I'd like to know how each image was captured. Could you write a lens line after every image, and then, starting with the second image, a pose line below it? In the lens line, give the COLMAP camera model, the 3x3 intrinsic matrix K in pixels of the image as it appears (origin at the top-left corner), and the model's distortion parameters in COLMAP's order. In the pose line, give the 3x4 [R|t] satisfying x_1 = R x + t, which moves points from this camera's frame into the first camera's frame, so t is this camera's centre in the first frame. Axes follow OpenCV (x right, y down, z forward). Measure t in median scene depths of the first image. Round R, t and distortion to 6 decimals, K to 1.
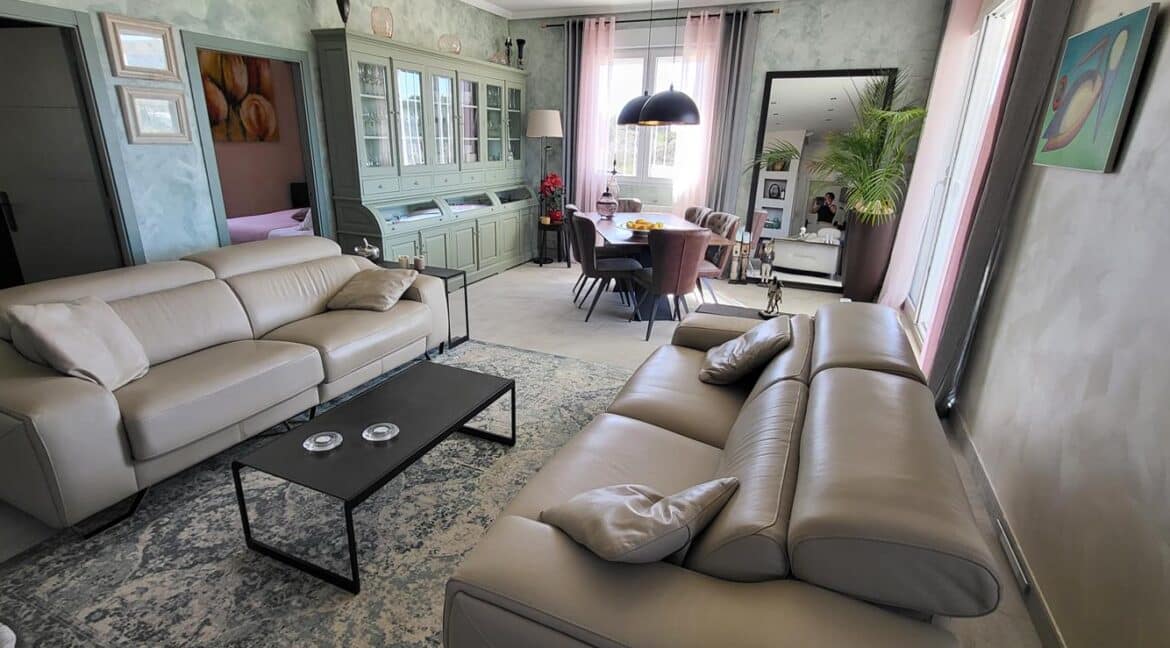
lens RADIAL K [[551.3, 0, 569.1], [0, 551.3, 335.5], [0, 0, 1]] dist [0.006831, -0.001075]
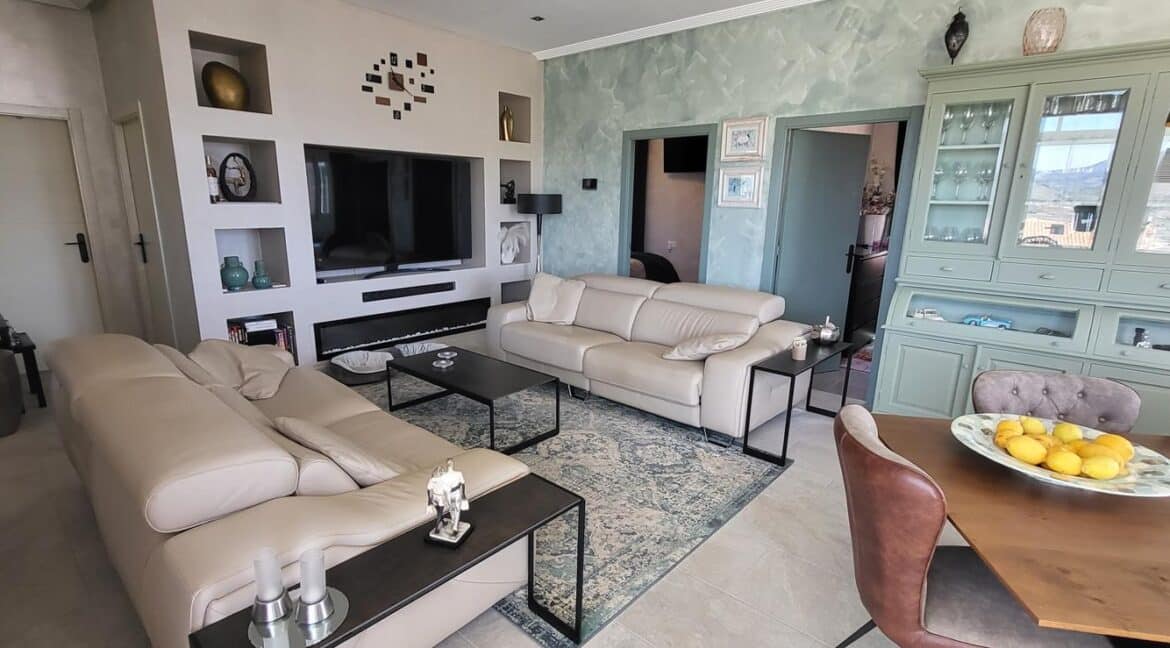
lens RADIAL K [[551.3, 0, 569.1], [0, 551.3, 335.5], [0, 0, 1]] dist [0.006831, -0.001075]
pose [[-0.301210, 0.205159, -0.931226, 0.619799], [-0.340990, 0.888831, 0.306114, -0.309804], [0.890504, 0.409744, -0.197767, 0.935150]]
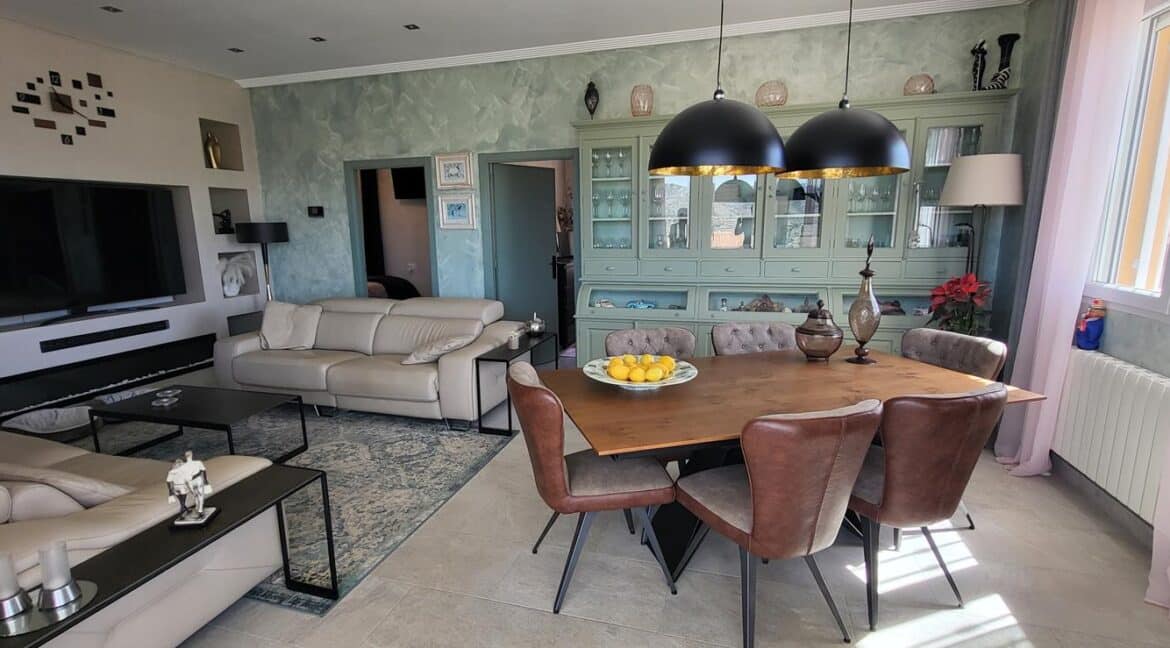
lens RADIAL K [[551.3, 0, 569.1], [0, 551.3, 335.5], [0, 0, 1]] dist [0.006831, -0.001075]
pose [[0.132227, 0.175763, -0.975512, 0.763234], [-0.315523, 0.940425, 0.126674, -0.327616], [0.939660, 0.291046, 0.179807, 1.001921]]
